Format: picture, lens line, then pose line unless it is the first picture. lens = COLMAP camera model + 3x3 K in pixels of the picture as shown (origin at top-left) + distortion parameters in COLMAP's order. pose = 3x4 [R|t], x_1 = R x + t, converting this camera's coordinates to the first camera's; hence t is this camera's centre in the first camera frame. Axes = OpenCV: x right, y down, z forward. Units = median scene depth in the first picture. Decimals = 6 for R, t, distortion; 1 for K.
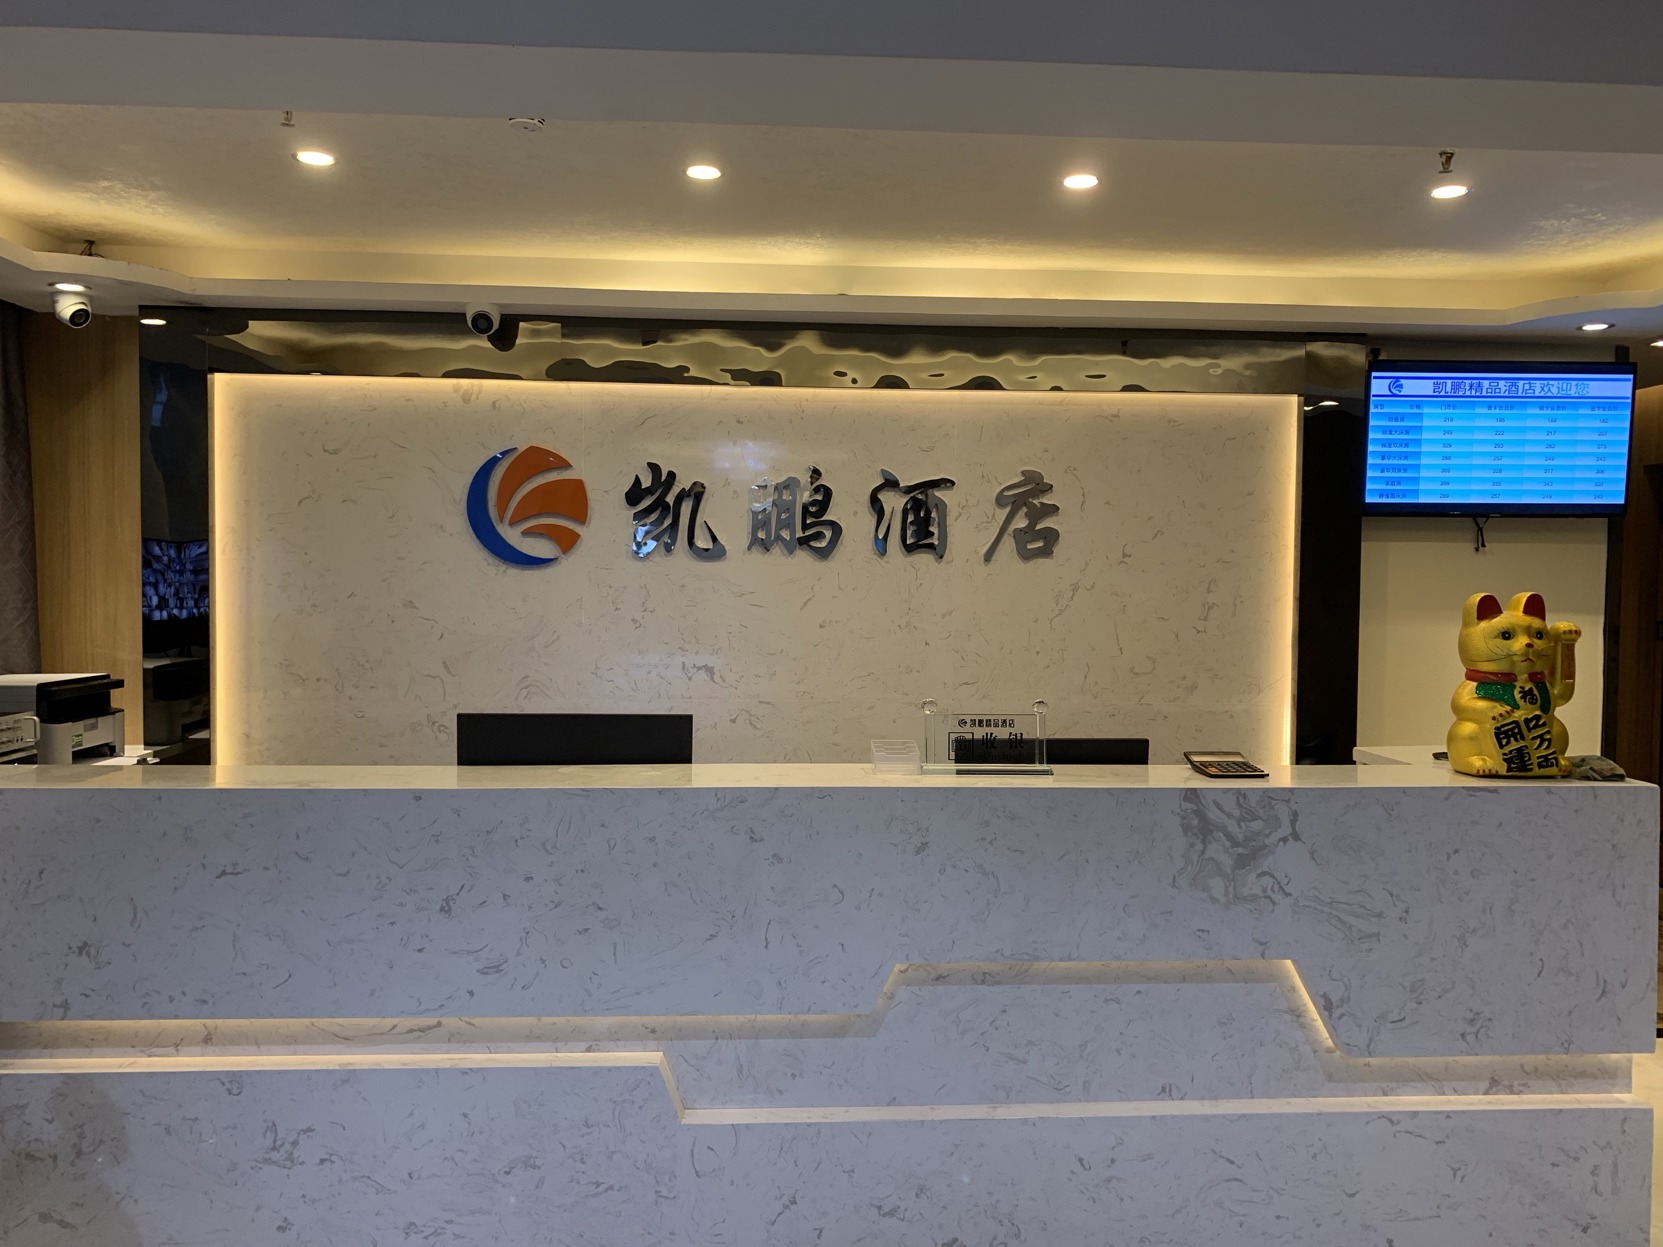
lens RADIAL K [[1241.1, 0, 831.5], [0, 1241.1, 623.5], [0, 0, 1]] dist [0.030895, -0.041870]
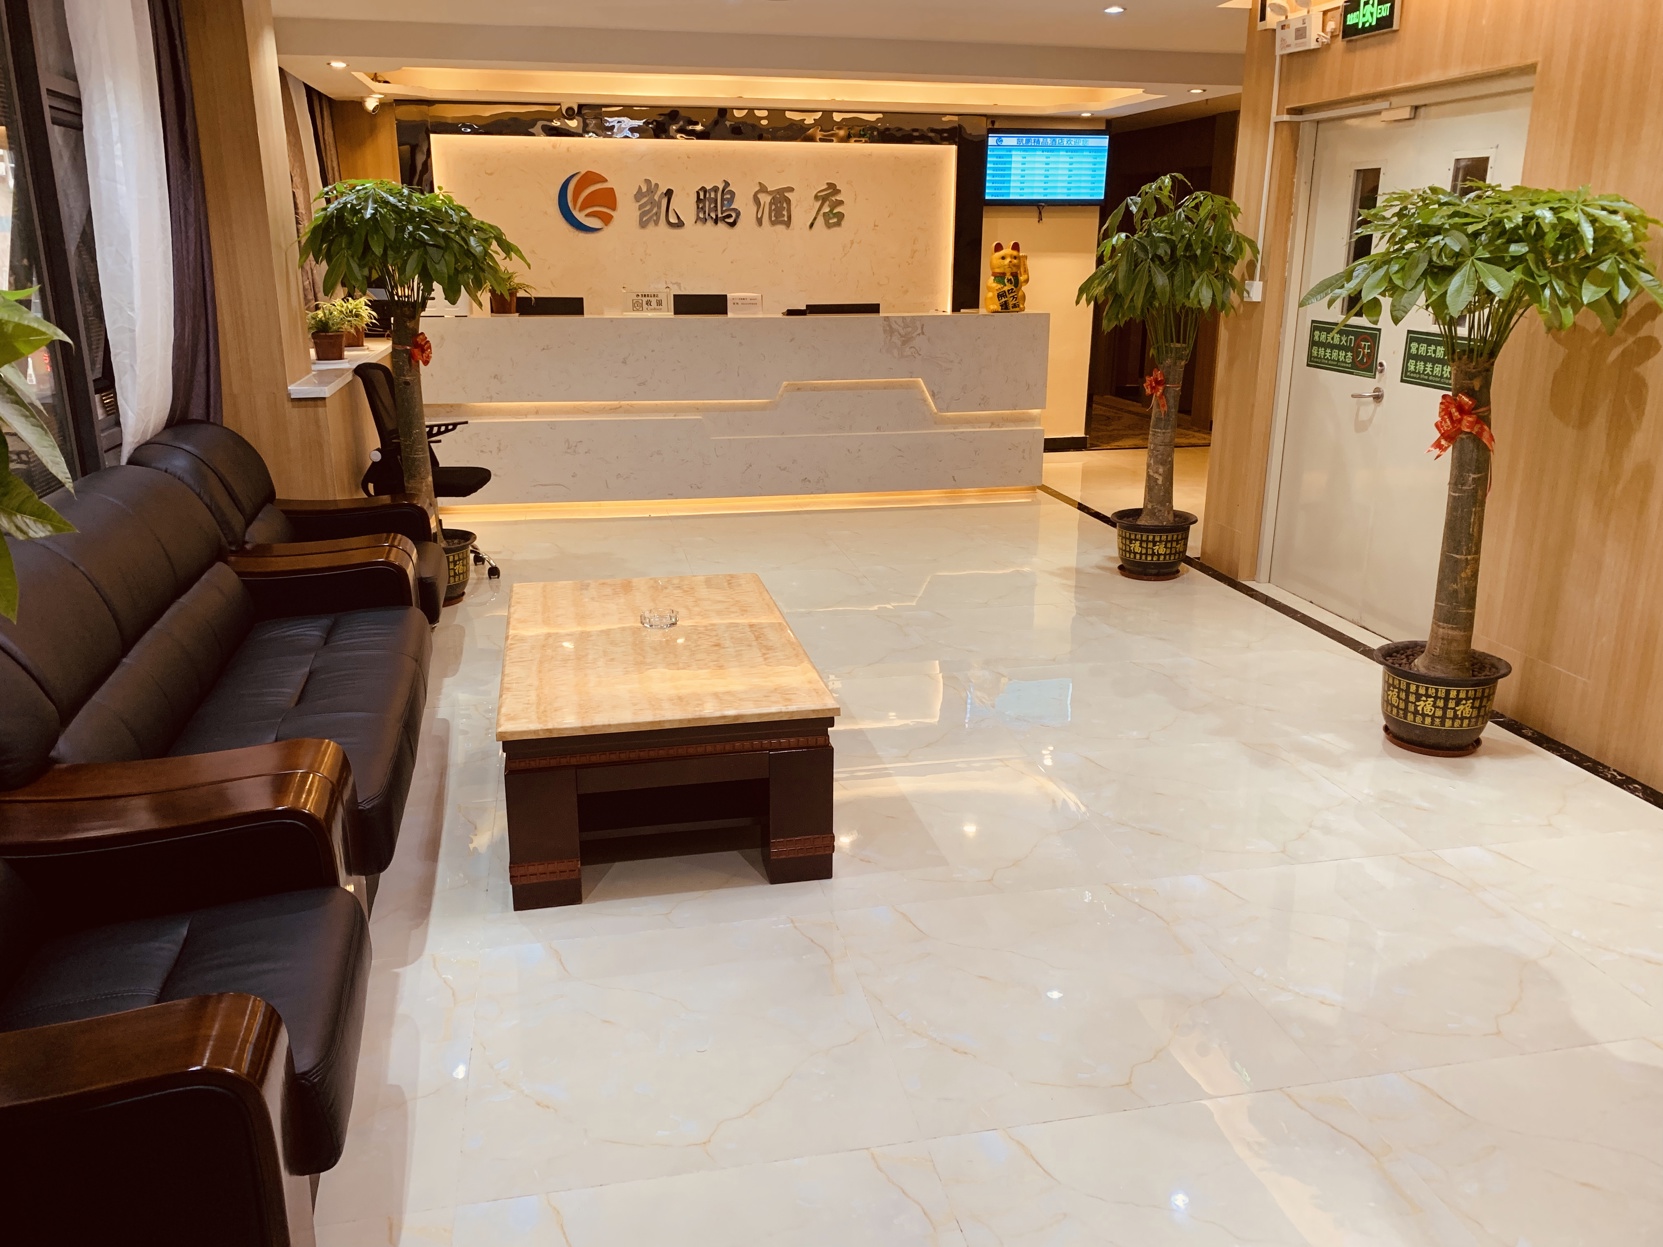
lens RADIAL K [[1246.1, 0, 831.5], [0, 1246.1, 623.5], [0, 0, 1]] dist [0.146495, -0.452217]
pose [[0.988566, -0.050027, 0.142247, -0.174046], [0.011844, 0.966206, 0.257497, 0.046373], [-0.150322, -0.252869, 0.955752, -1.197809]]
